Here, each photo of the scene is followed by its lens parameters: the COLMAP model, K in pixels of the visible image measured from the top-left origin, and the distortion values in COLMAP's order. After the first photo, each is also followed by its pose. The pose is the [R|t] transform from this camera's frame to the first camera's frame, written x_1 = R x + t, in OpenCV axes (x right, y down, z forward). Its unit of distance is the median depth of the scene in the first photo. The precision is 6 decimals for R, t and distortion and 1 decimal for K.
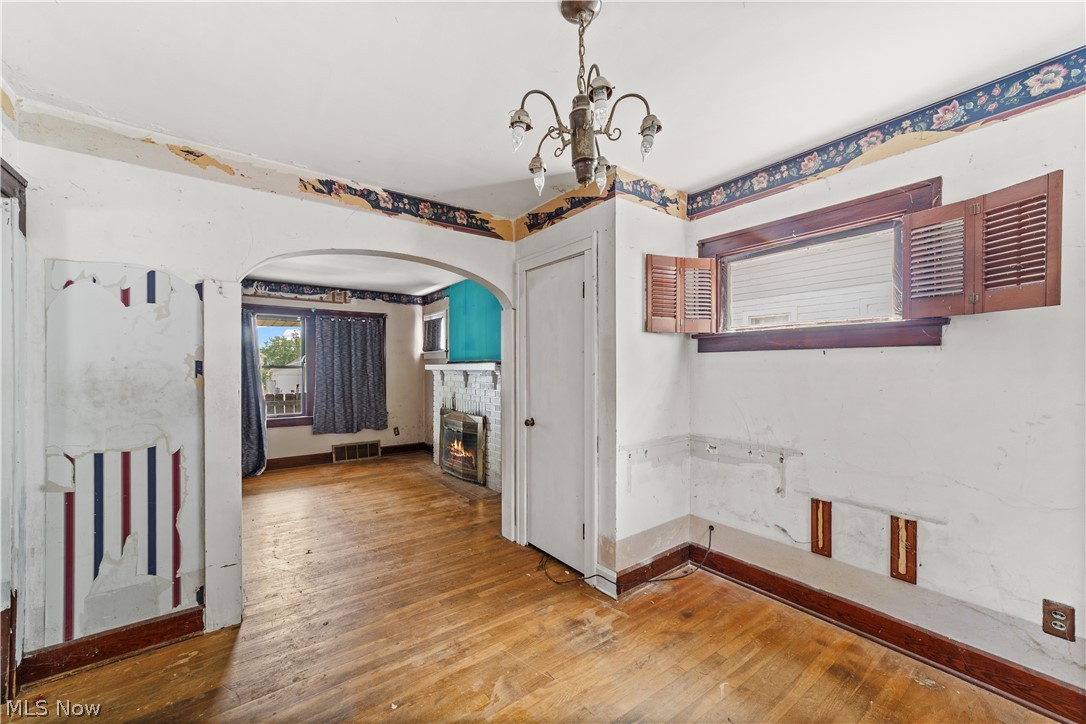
lens RADIAL K [[434.0, 0, 539.7], [0, 434.0, 364.4], [0, 0, 1]] dist [-0.002041, -0.000024]
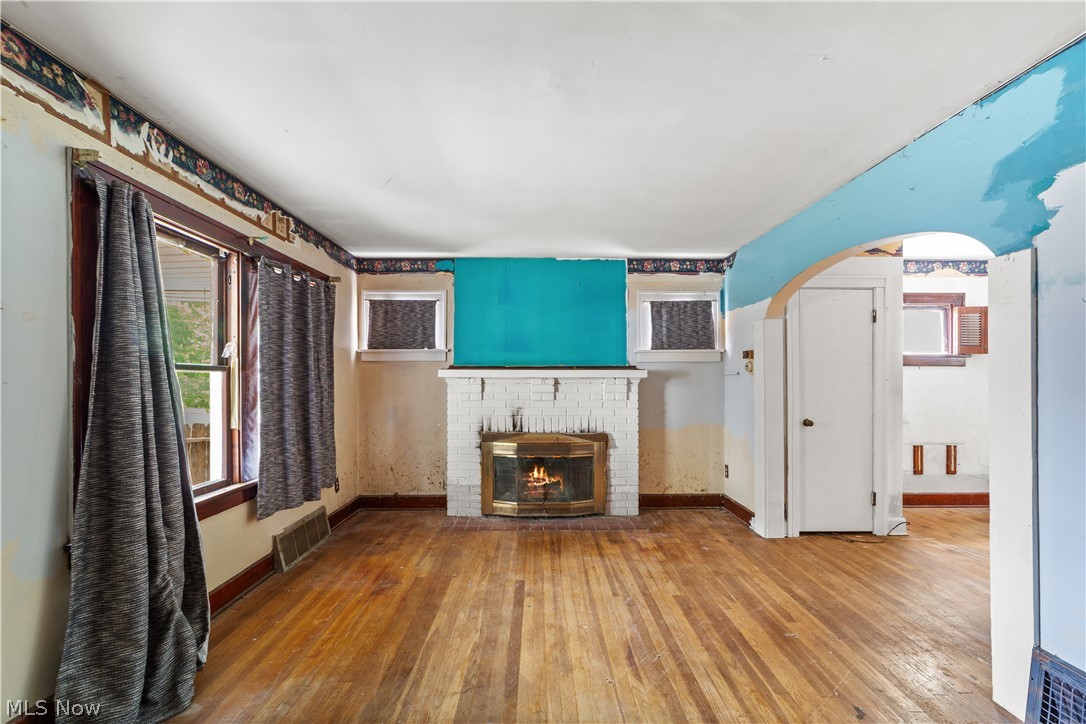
lens RADIAL K [[426.5, 0, 548.0], [0, 426.5, 374.4], [0, 0, 1]] dist [-0.014226, 0.008567]
pose [[0.564815, 0.012732, 0.825119, -0.756903], [-0.008571, 0.999918, -0.009562, 0.013678], [-0.825173, -0.001672, 0.564878, 0.539283]]
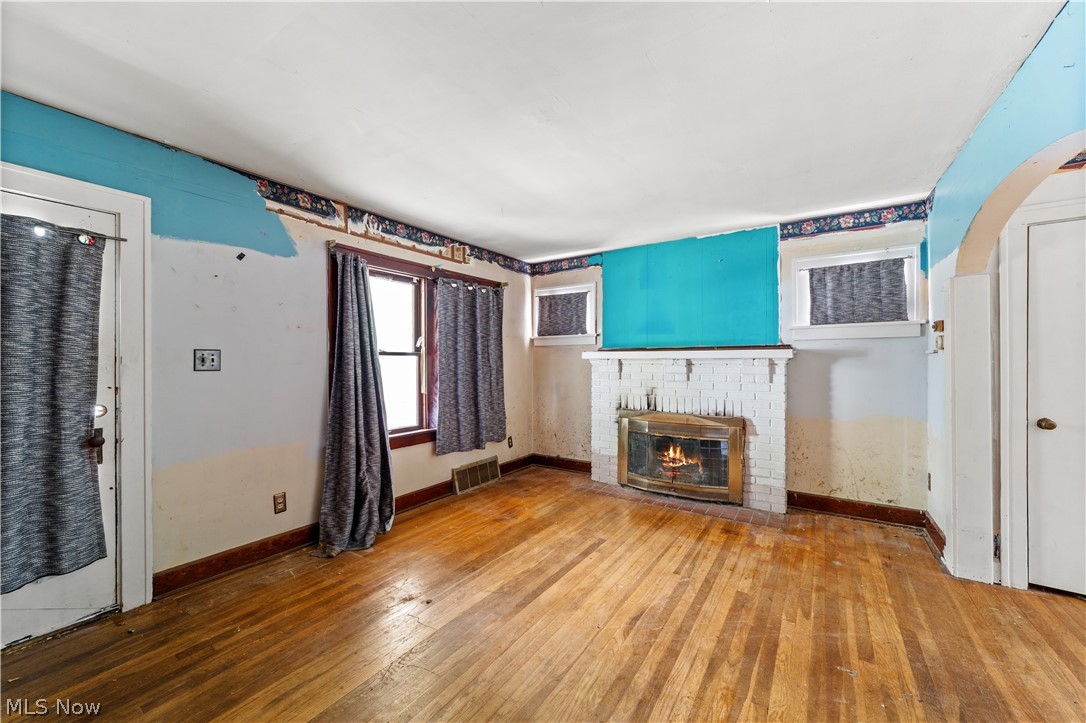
lens RADIAL K [[424.5, 0, 544.7], [0, 424.5, 356.4], [0, 0, 1]] dist [-0.012313, 0.008866]
pose [[0.936149, 0.004279, 0.351576, -0.632388], [-0.003203, 0.999988, -0.003640, 0.011974], [-0.351588, 0.002281, 0.936152, 0.353937]]
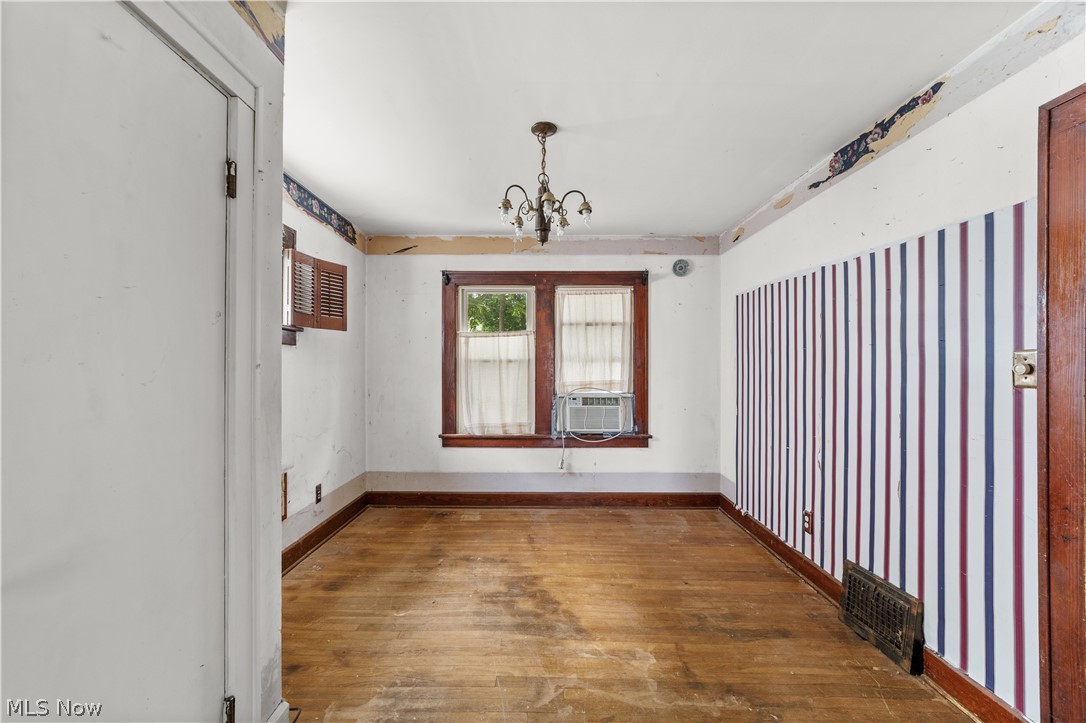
lens RADIAL K [[419.4, 0, 540.2], [0, 419.4, 366.4], [0, 0, 1]] dist [-0.001102, -0.000075]
pose [[-0.804007, 0.003980, 0.594607, -0.204515], [0.001968, 0.999990, -0.004033, 0.012239], [-0.594617, -0.002072, -0.804006, 0.572777]]
